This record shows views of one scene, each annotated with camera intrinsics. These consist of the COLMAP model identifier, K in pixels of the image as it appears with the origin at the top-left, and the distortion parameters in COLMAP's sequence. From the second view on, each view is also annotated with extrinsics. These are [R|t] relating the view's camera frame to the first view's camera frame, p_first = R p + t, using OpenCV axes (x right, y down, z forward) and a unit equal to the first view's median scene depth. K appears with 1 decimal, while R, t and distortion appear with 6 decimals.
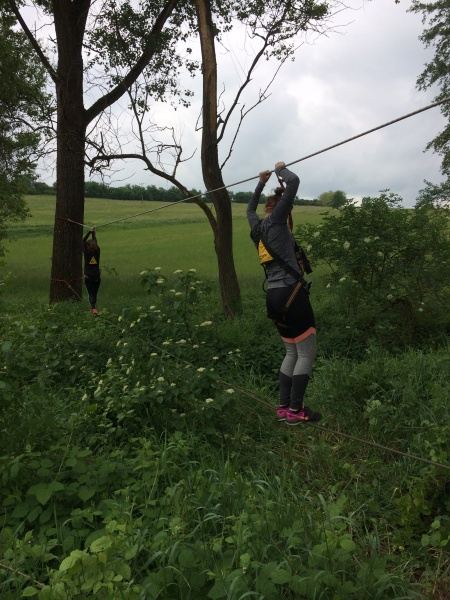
lens RADIAL K [[512.8, 0, 223.3], [0, 512.8, 299.3], [0, 0, 1]] dist [0.092739, -0.112260]
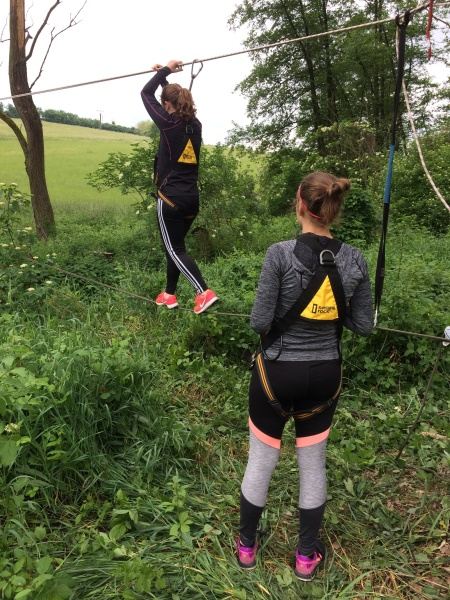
lens RADIAL K [[512.8, 0, 228.0], [0, 512.8, 305.4], [0, 0, 1]] dist [0.092739, -0.112260]
pose [[0.936994, -0.016936, 0.348936, -0.006544], [-0.032174, 0.990396, 0.134464, 0.015670], [-0.347862, -0.137219, 0.927450, -0.123644]]
